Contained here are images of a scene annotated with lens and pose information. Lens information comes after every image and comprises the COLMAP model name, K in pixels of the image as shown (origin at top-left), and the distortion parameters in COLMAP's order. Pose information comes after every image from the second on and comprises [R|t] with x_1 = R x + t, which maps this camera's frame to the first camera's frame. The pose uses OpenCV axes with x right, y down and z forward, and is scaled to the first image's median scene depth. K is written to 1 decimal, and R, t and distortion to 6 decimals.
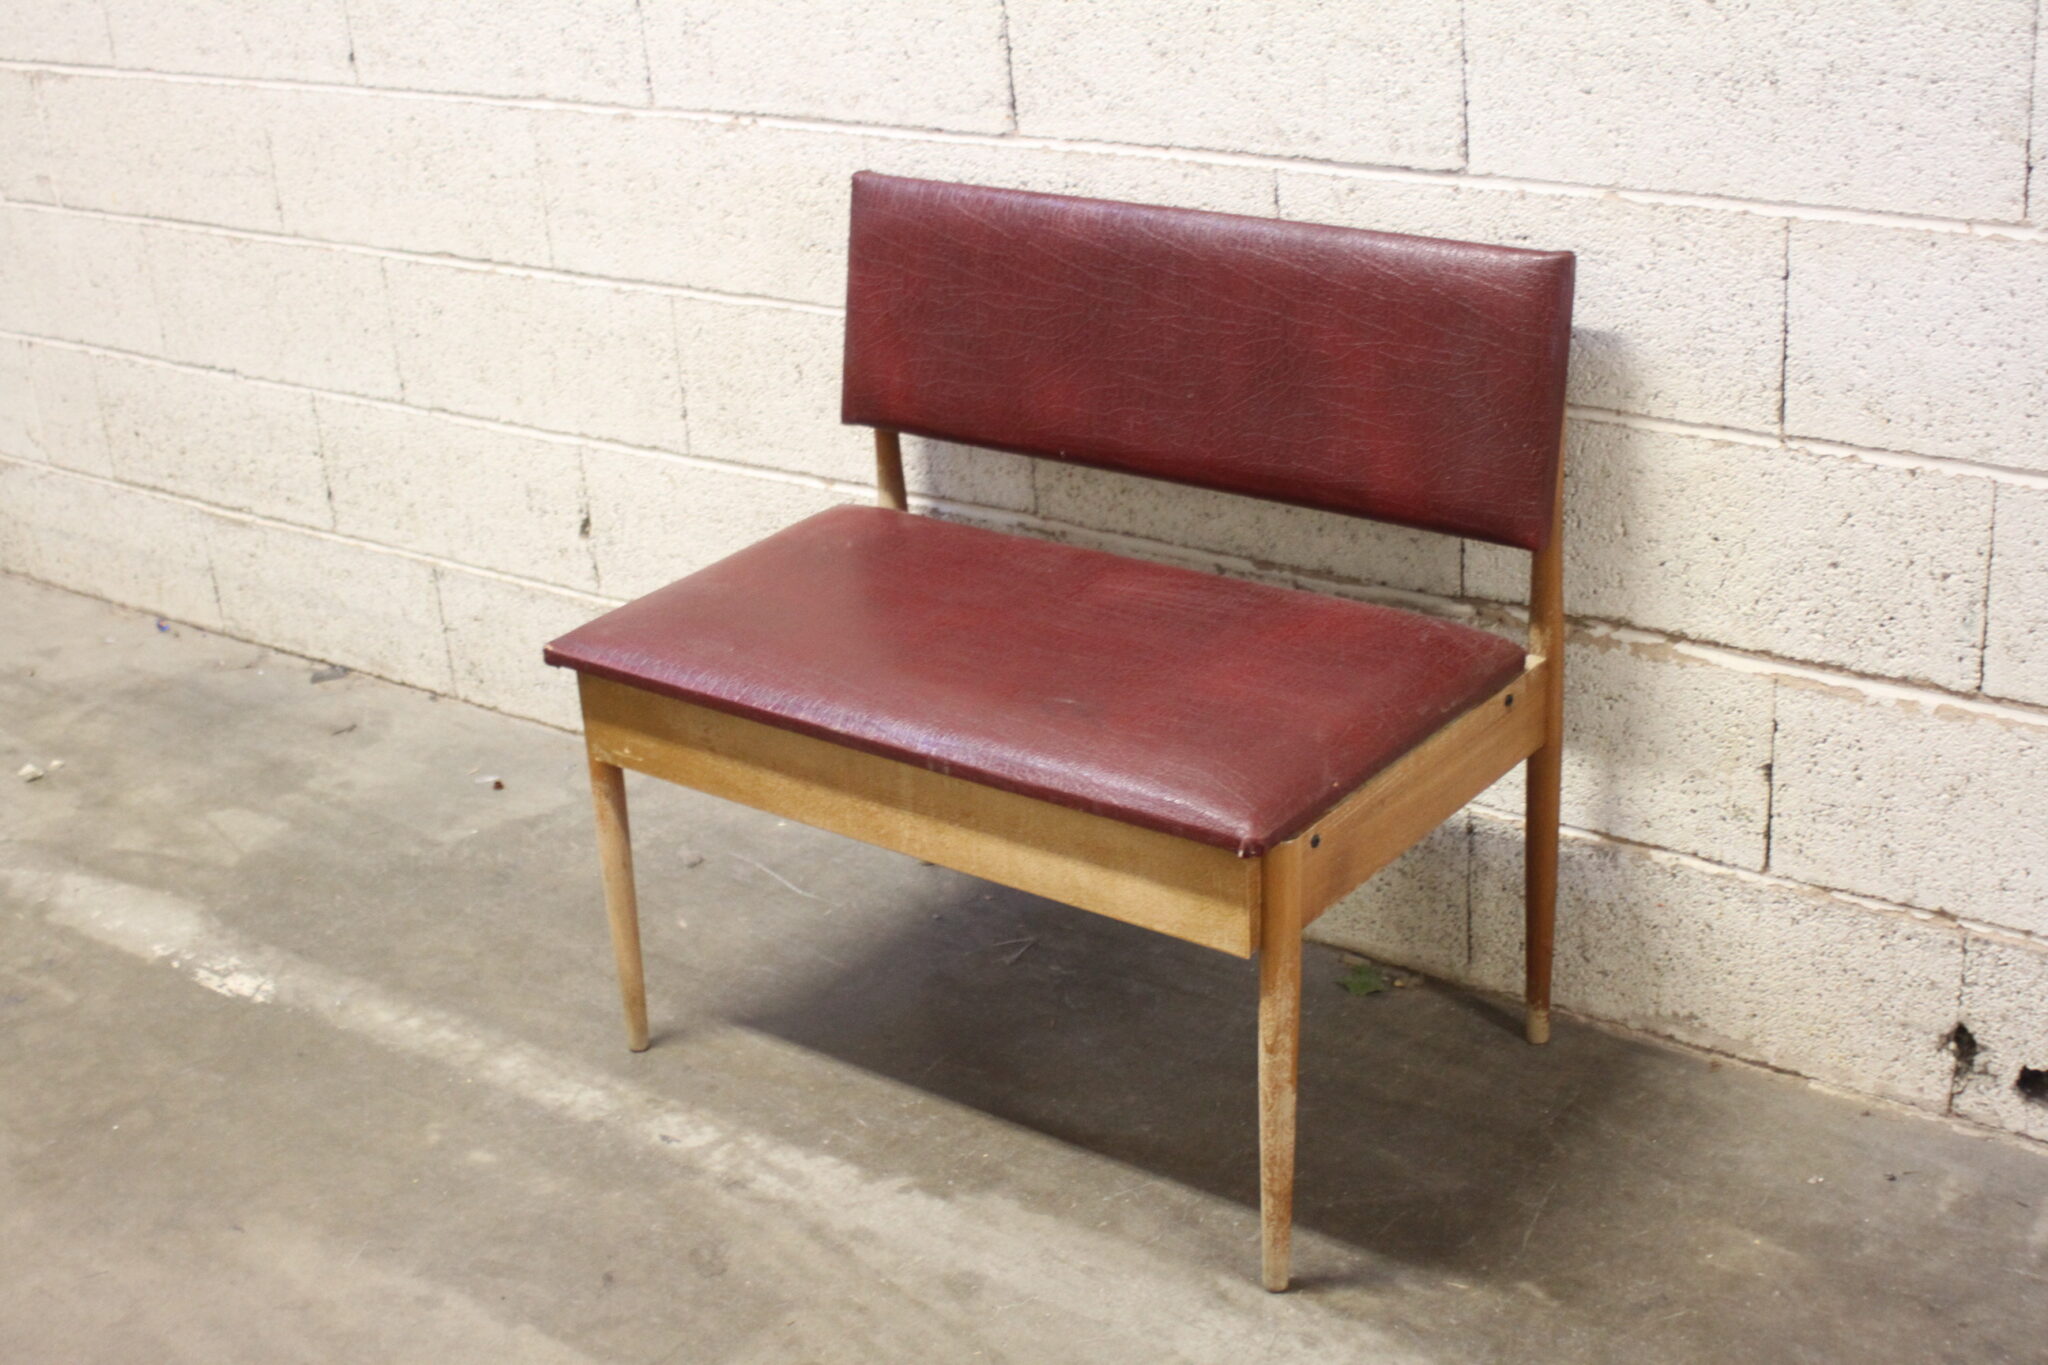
lens RADIAL K [[2707.4, 0, 1022.6], [0, 2707.4, 688.9], [0, 0, 1]] dist [-0.131140, 0.000000]
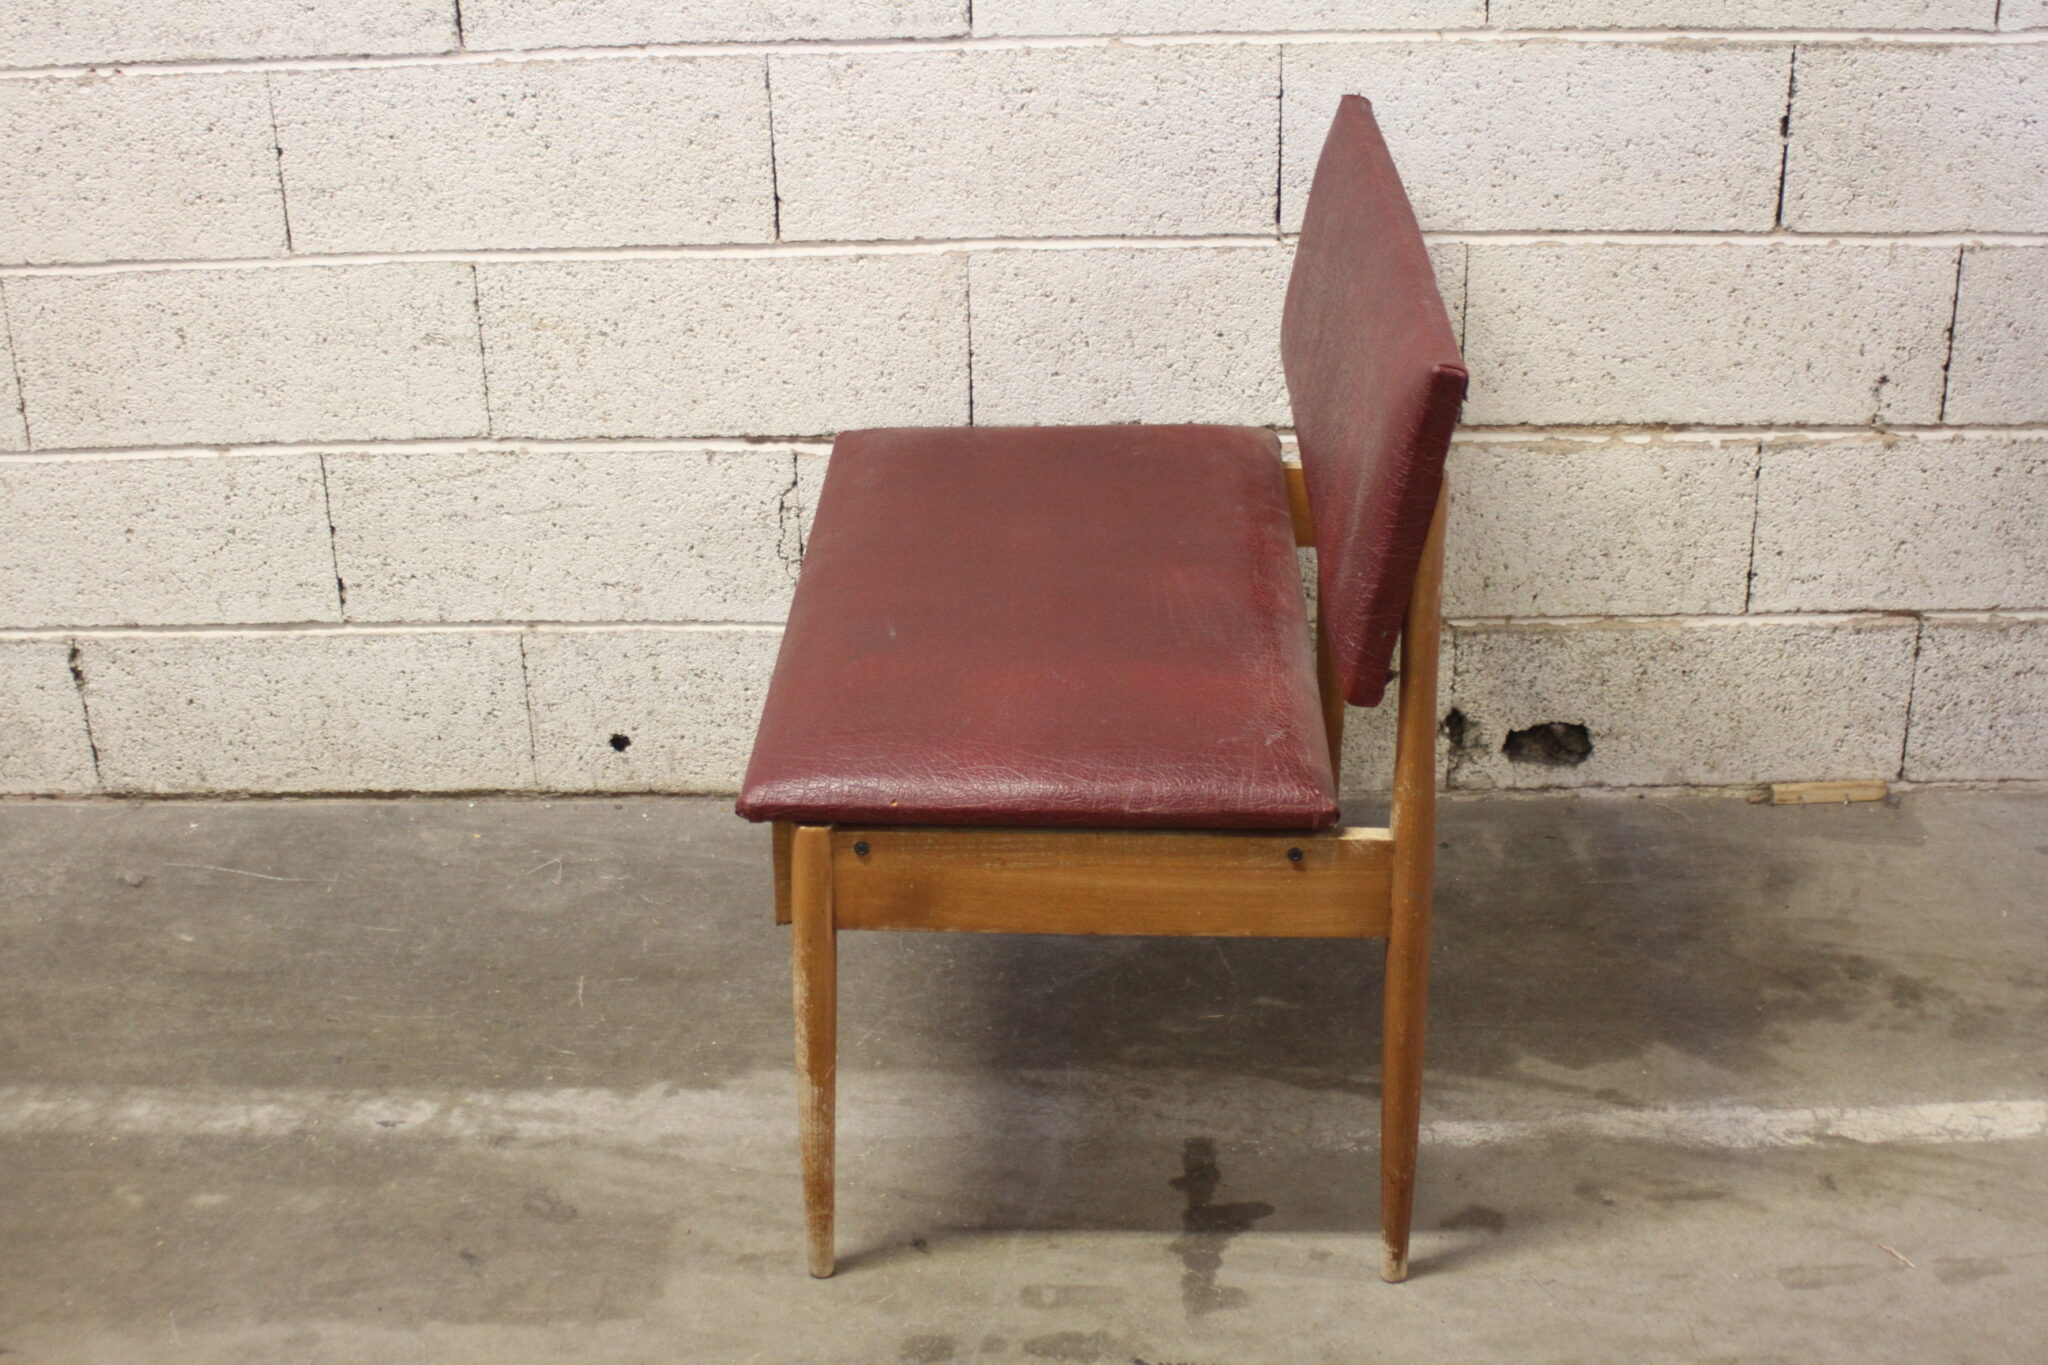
lens RADIAL K [[2707.4, 0, 1014.9], [0, 2707.4, 695.4], [0, 0, 1]] dist [-0.131140, 0.000000]
pose [[0.817618, -0.201531, 0.539338, -0.443470], [0.197337, 0.978090, 0.066320, 0.000672], [-0.540887, 0.052207, 0.839474, 0.083934]]
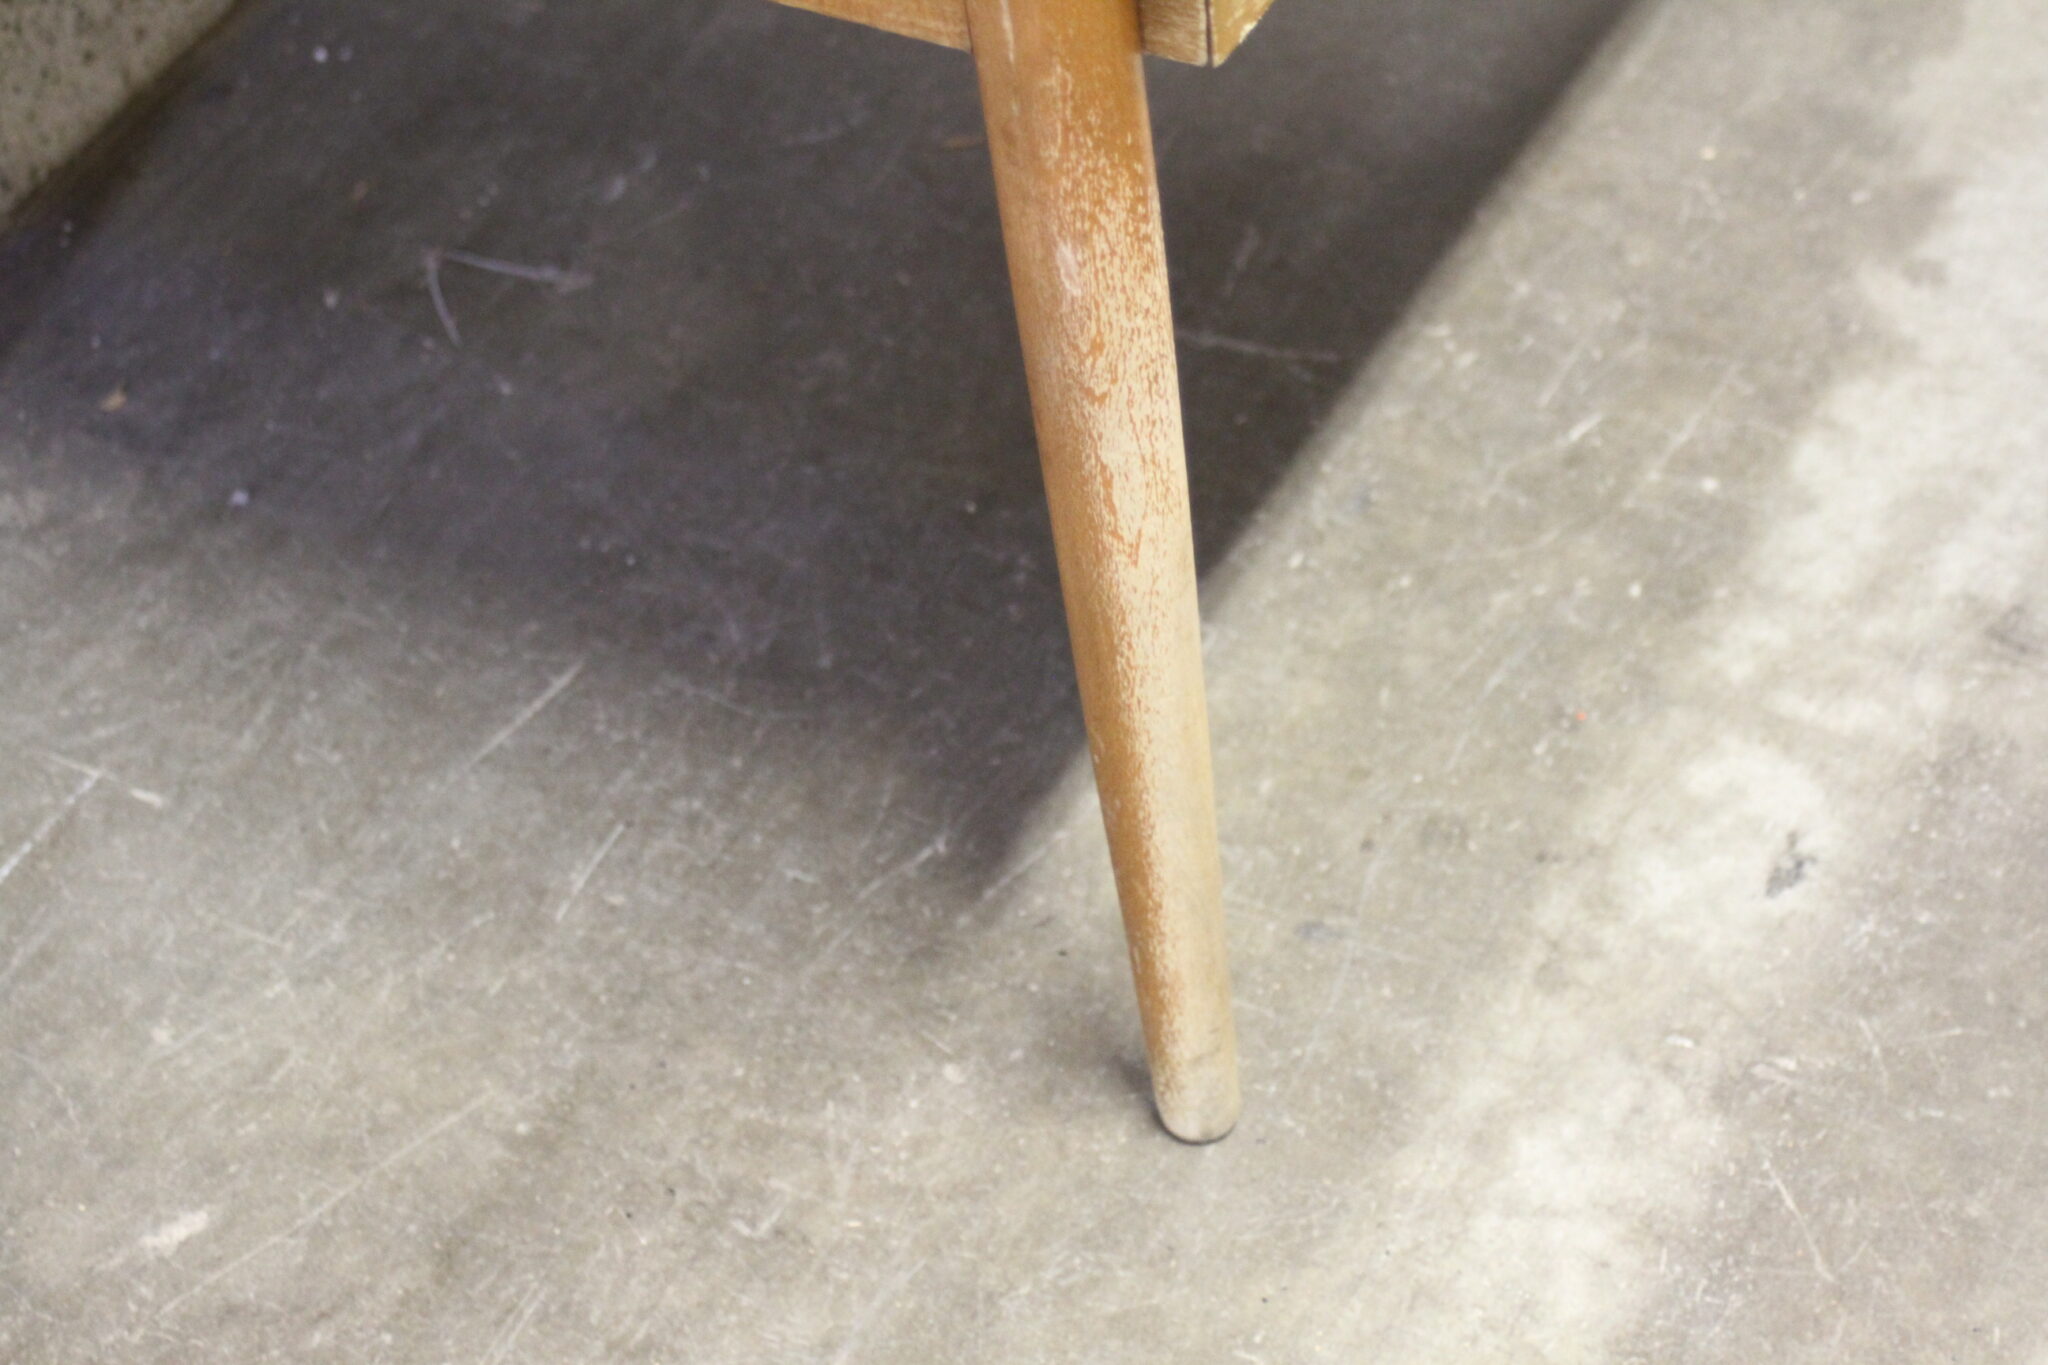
lens RADIAL K [[4237.9, 0, 1024.0], [0, 4237.9, 681.6], [0, 0, 1]] dist [0.057325, 0.000000]
pose [[-0.140628, -0.641412, 0.754198, -0.458868], [0.467583, 0.628434, 0.621640, -0.165475], [-0.872691, 0.440070, 0.211538, 0.997552]]
